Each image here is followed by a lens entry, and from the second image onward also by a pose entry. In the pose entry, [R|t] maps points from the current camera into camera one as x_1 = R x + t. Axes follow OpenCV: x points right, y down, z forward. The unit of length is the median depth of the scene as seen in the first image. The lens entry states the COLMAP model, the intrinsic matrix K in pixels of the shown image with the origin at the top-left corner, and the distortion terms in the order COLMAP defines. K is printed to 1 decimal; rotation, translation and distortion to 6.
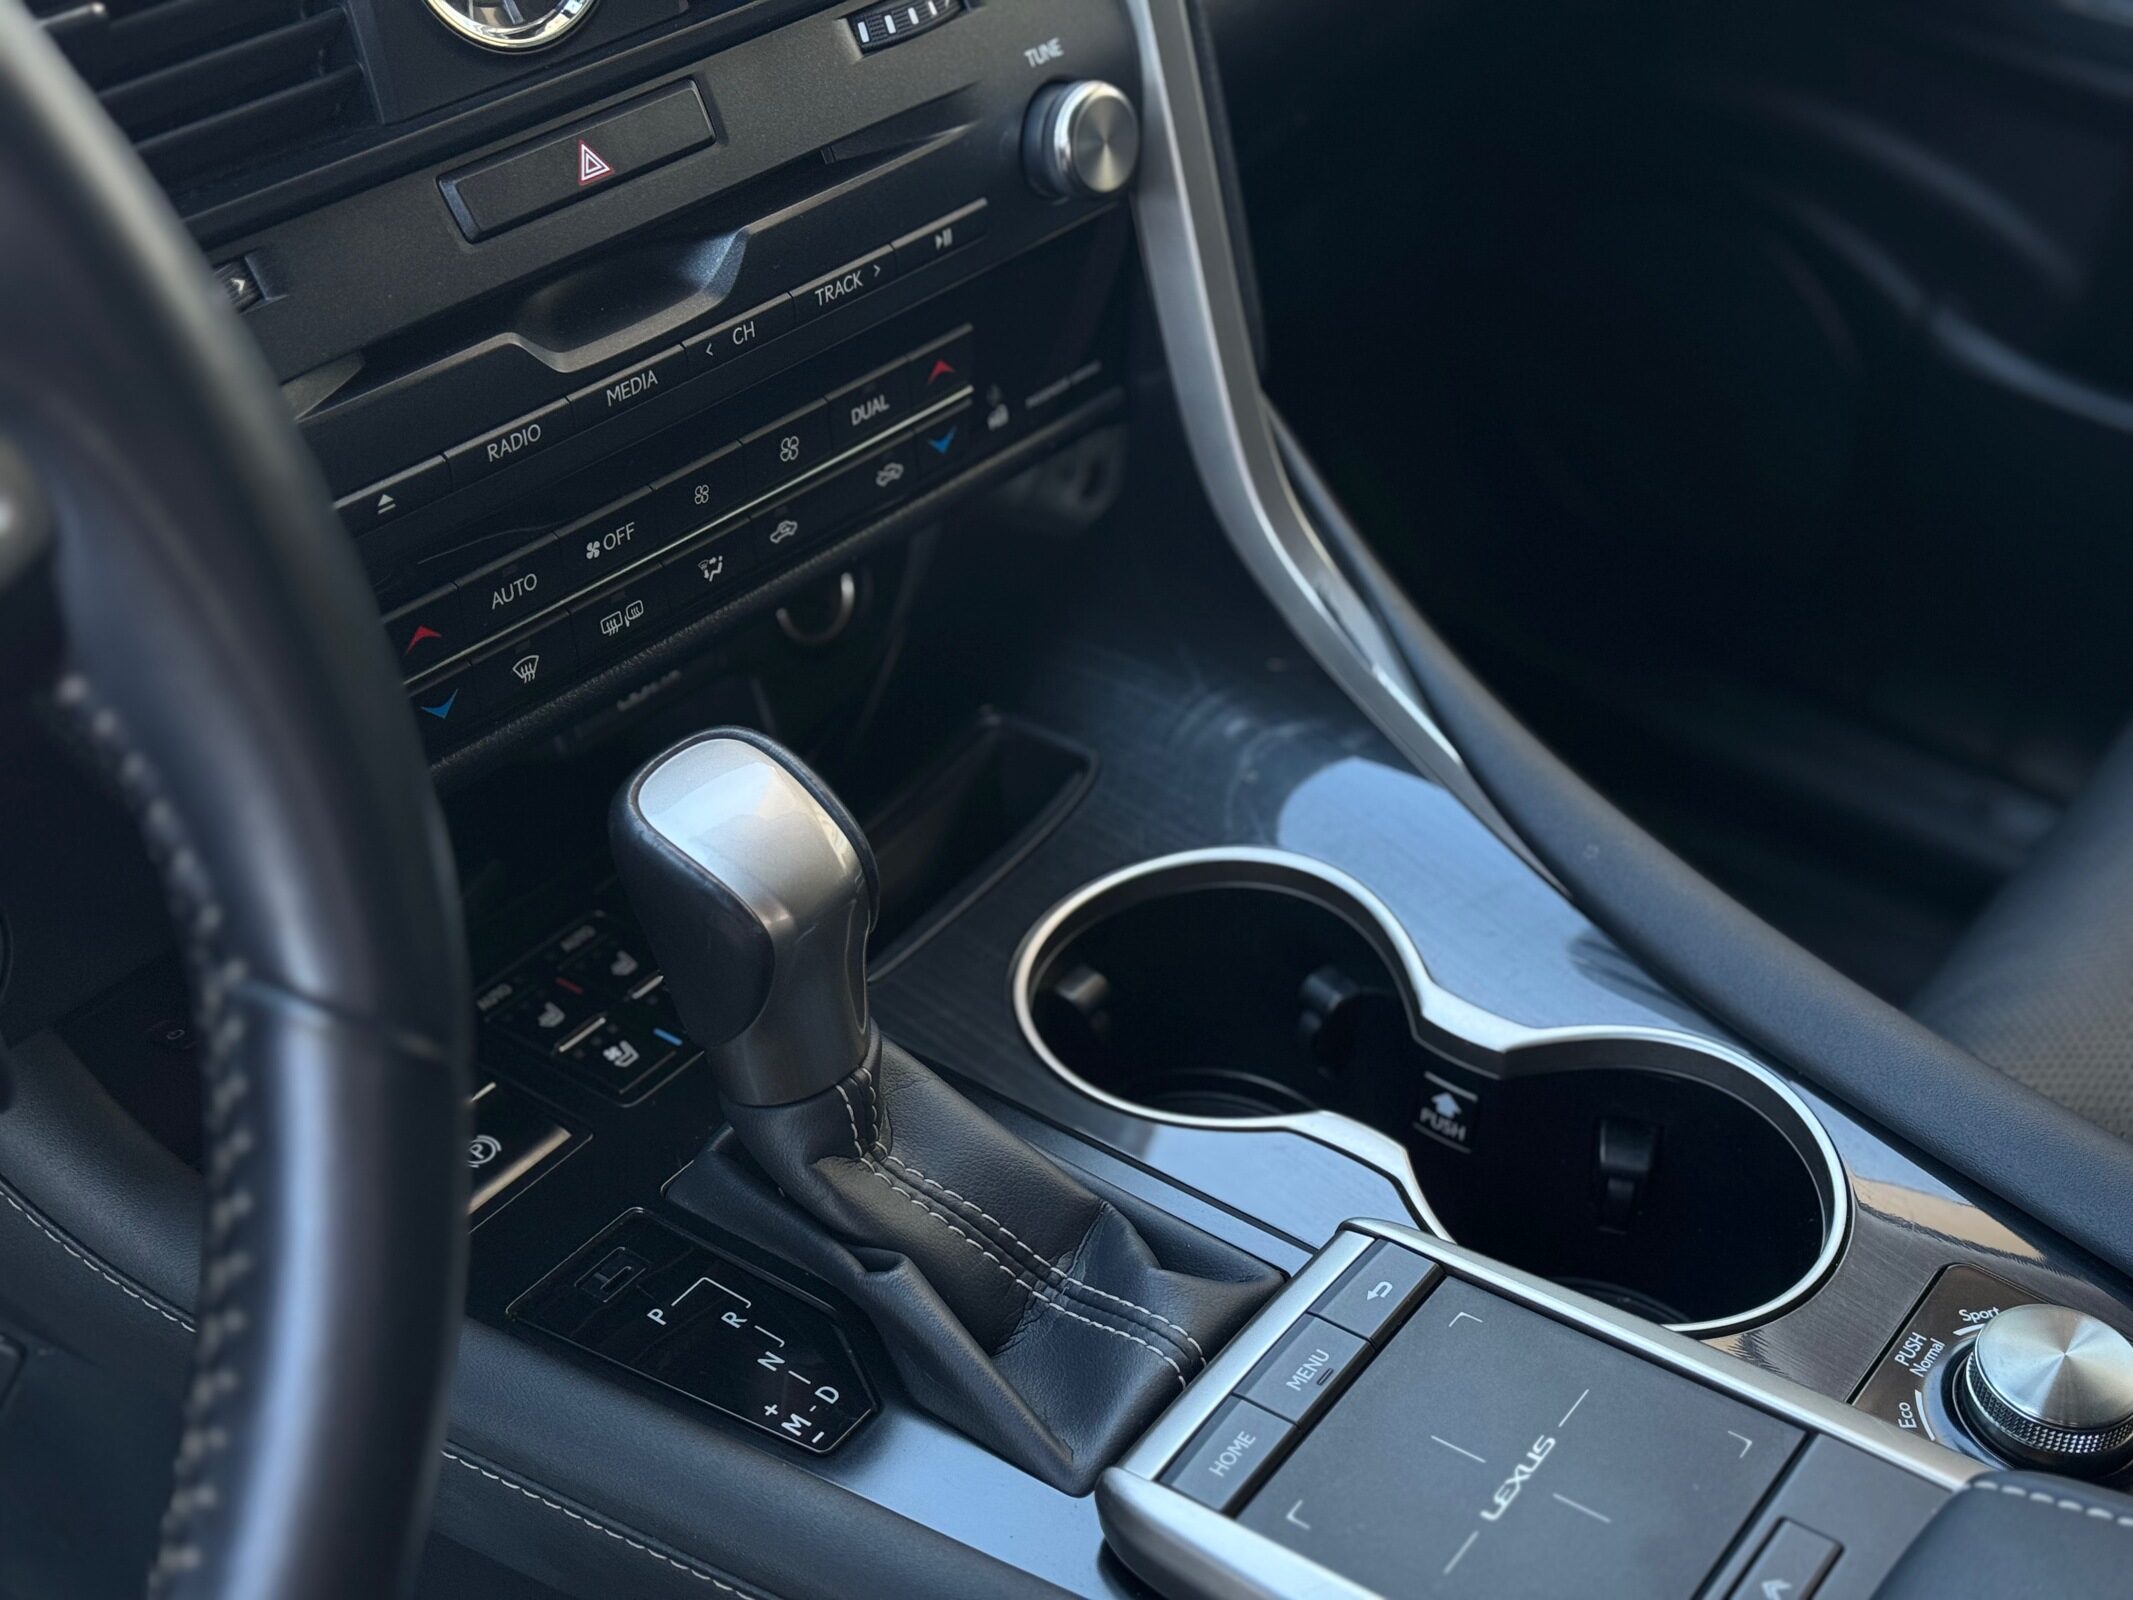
lens RADIAL K [[2933.8, 0, 1061.1], [0, 2933.8, 799.5], [0, 0, 1]] dist [0.014937, 0.000000]
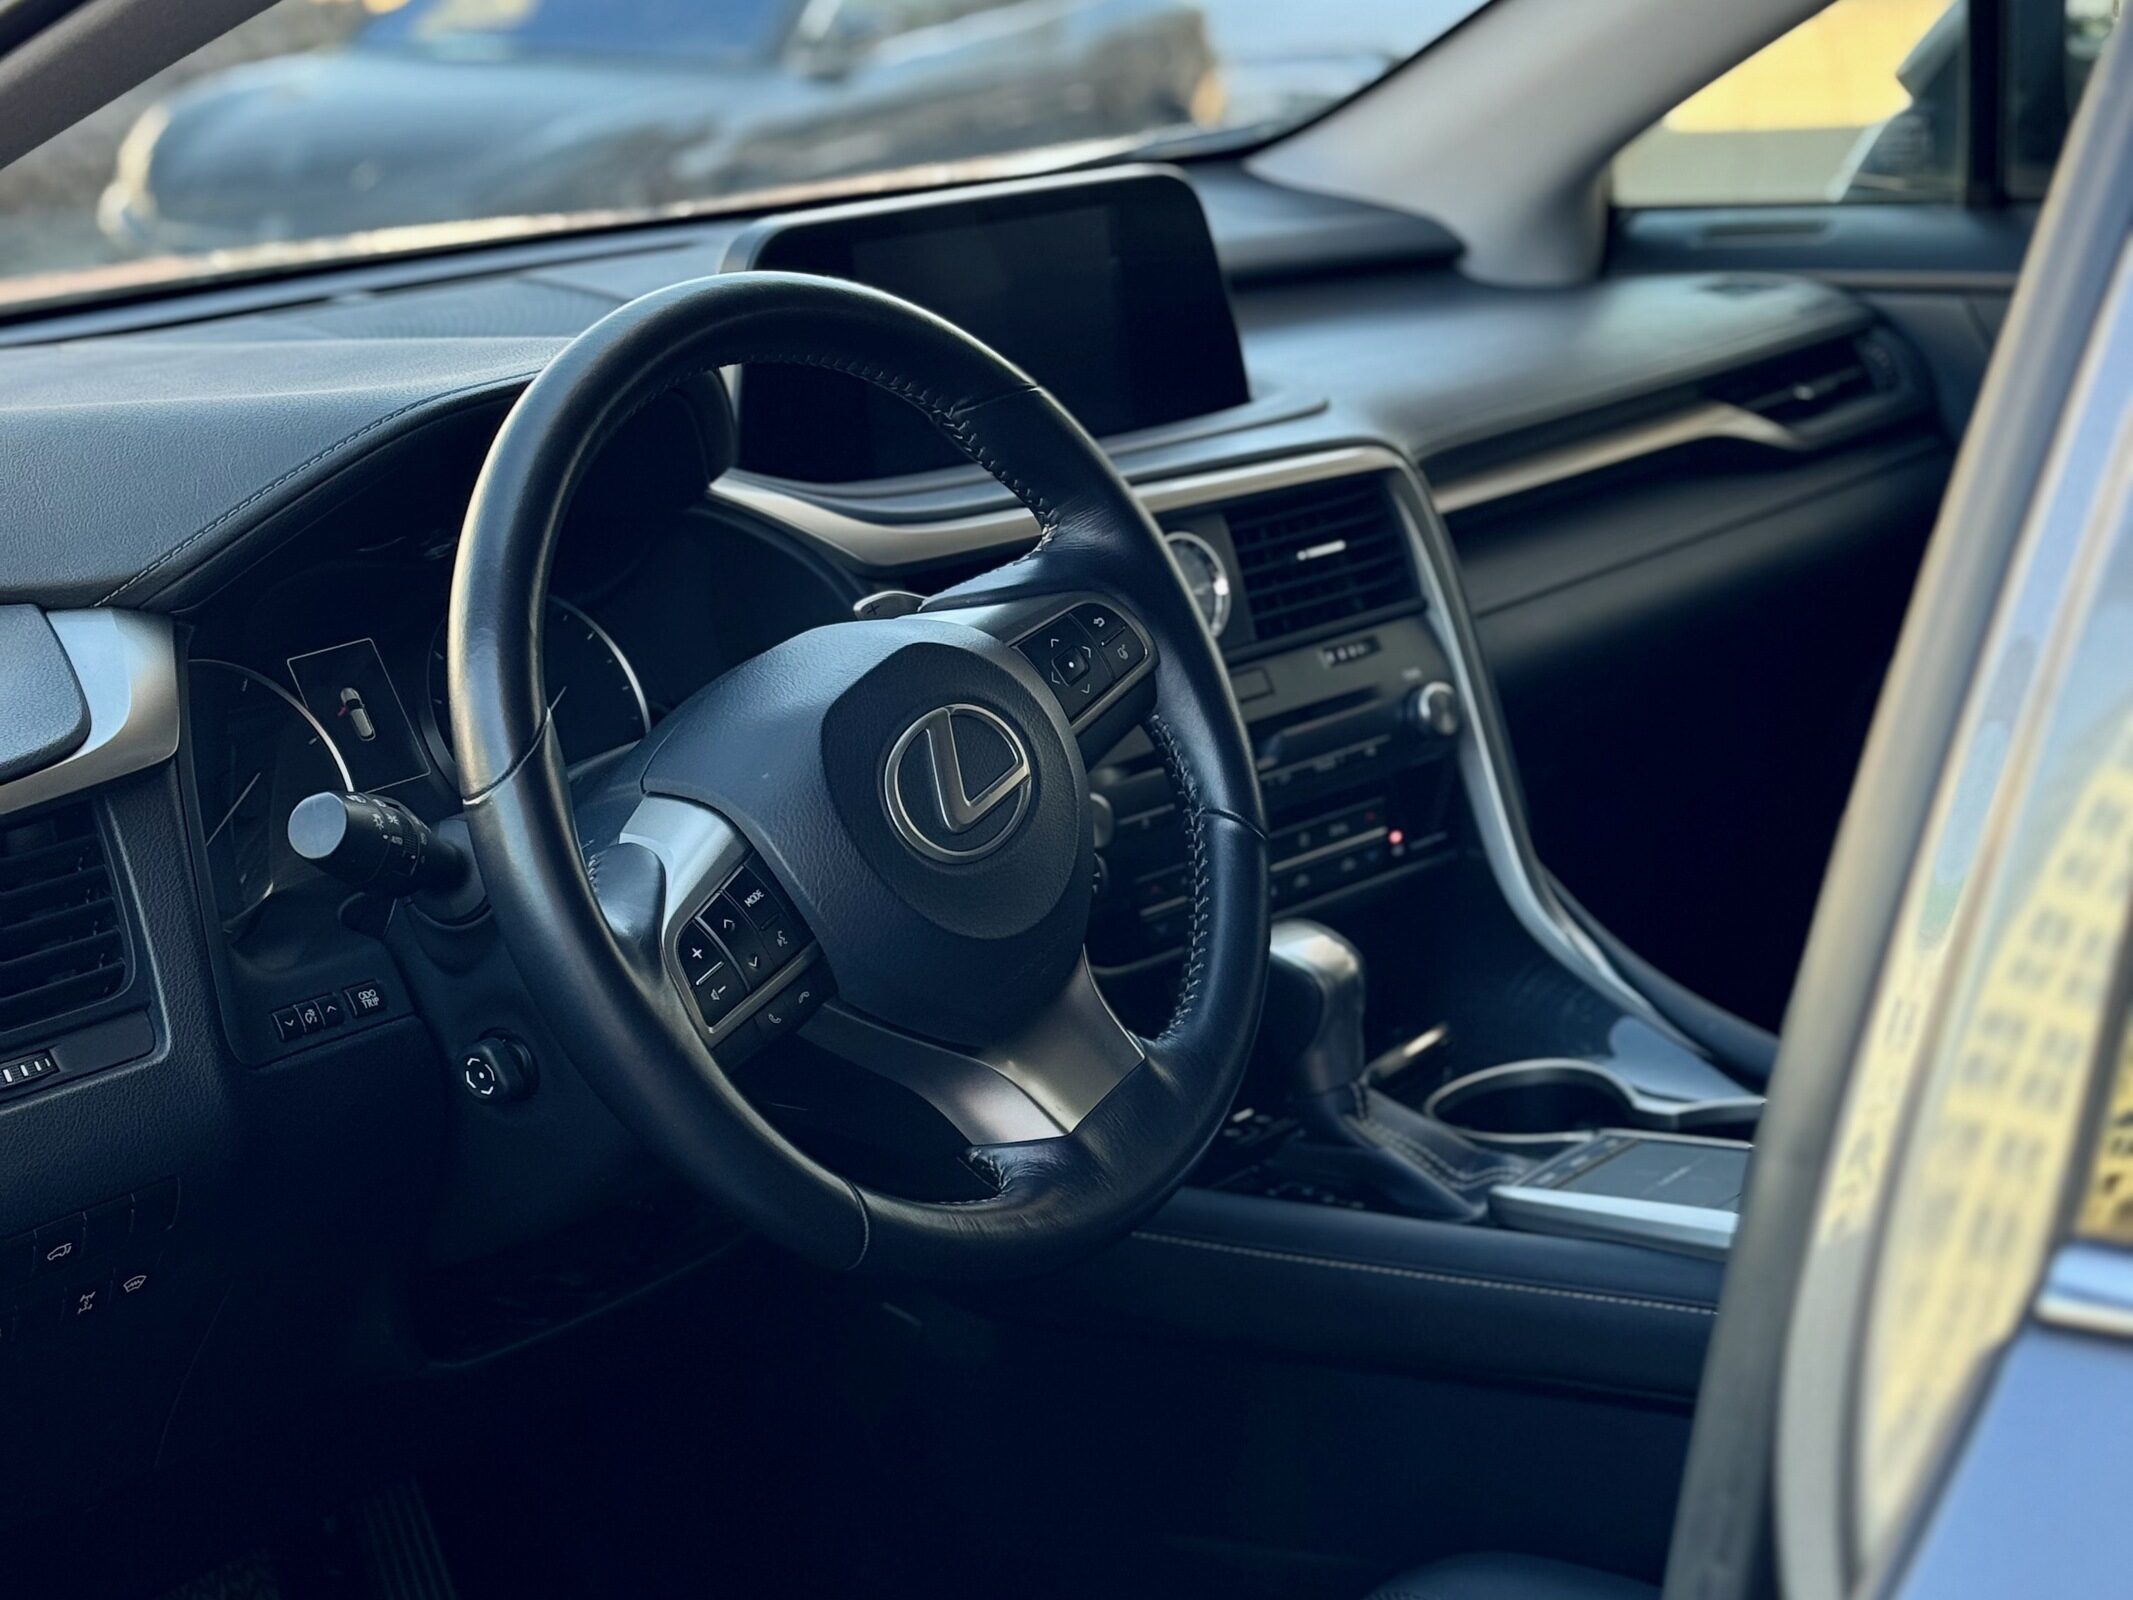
lens RADIAL K [[2933.8, 0, 1068.6], [0, 2933.8, 795.5], [0, 0, 1]] dist [0.014937, 0.000000]
pose [[0.995768, -0.045470, -0.079871, -0.087377], [0.014054, 0.934153, -0.356595, 0.574112], [0.090826, 0.353963, 0.930839, -0.945010]]
